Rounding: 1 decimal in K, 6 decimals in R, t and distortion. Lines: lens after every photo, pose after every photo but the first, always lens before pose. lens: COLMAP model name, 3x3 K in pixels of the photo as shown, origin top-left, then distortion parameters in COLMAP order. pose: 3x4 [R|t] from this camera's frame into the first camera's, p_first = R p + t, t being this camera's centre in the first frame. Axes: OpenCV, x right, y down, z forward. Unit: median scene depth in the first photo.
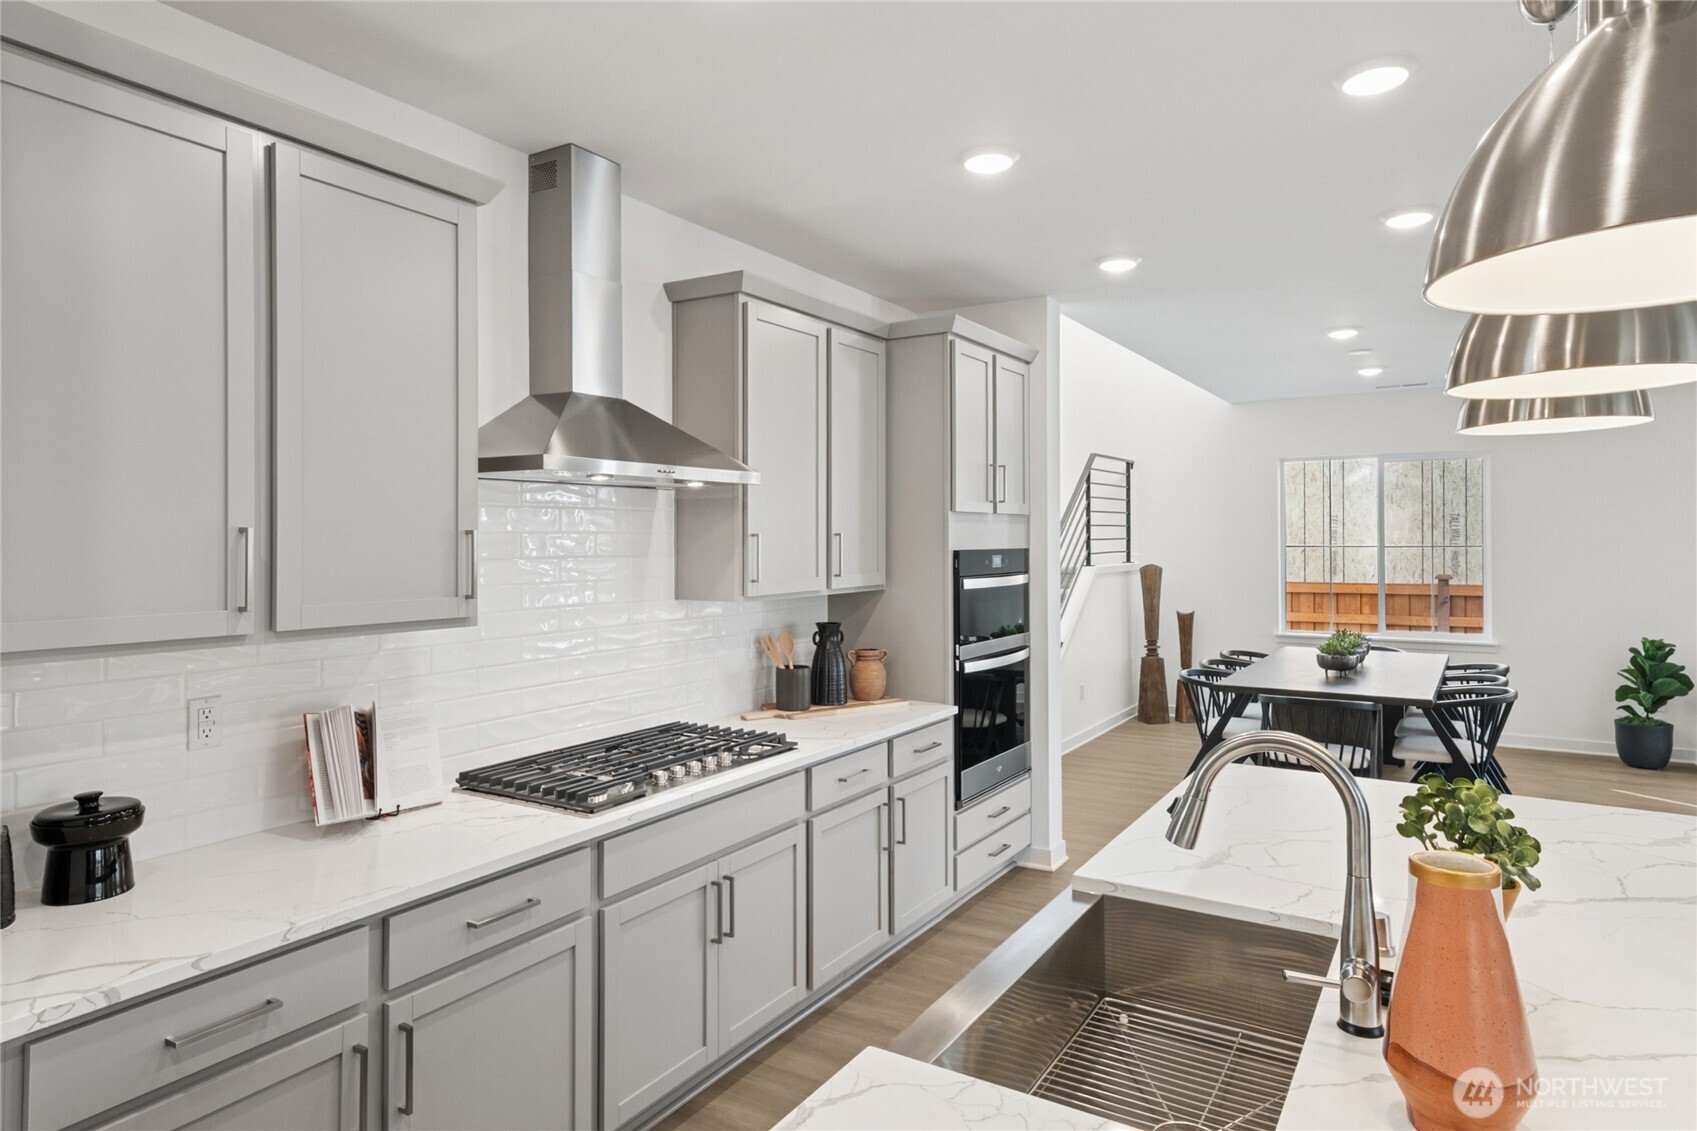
lens RADIAL K [[1000.3, 0, 819.7], [0, 1000.3, 541.1], [0, 0, 1]] dist [0.001620, 0.000307]
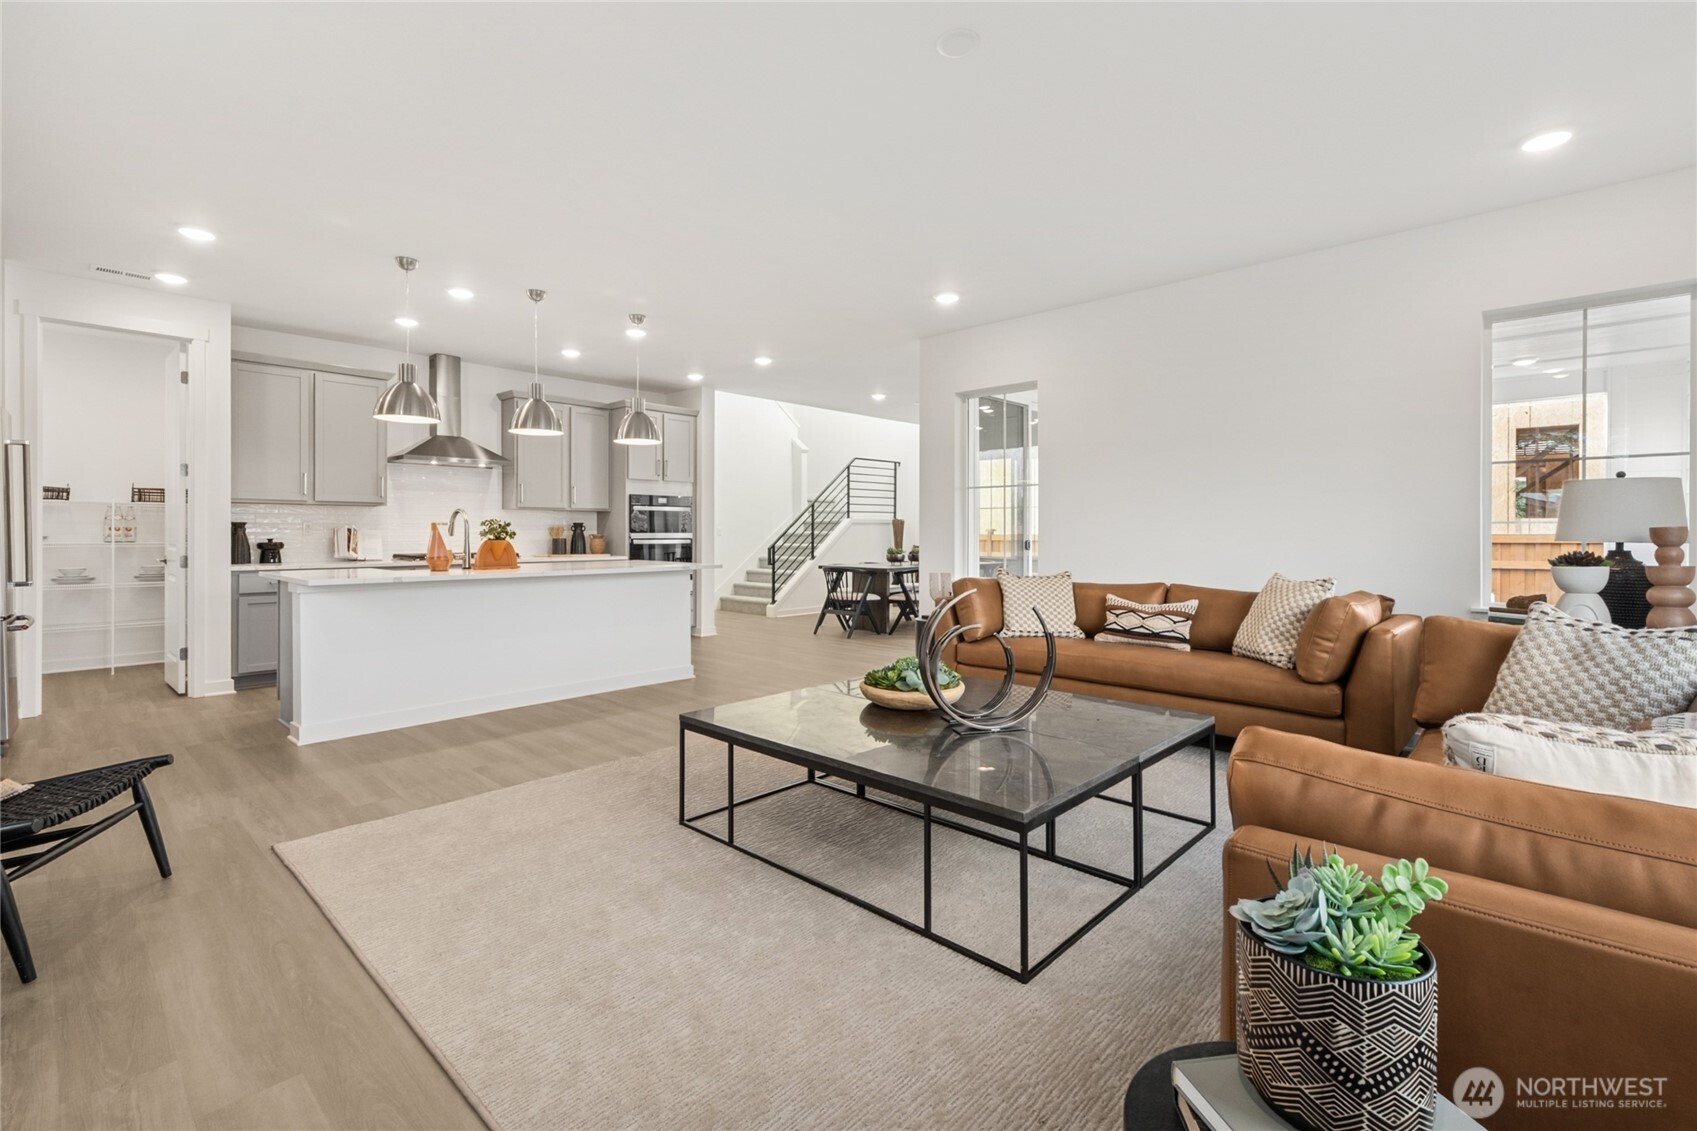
lens RADIAL K [[758.3, 0, 839.9], [0, 758.3, 555.0], [0, 0, 1]] dist [-0.000151, -0.000509]
pose [[0.983568, 0.009890, -0.180269, 0.988175], [-0.004642, 0.999554, 0.029515, 0.100779], [0.180481, -0.028193, 0.983174, -0.759684]]
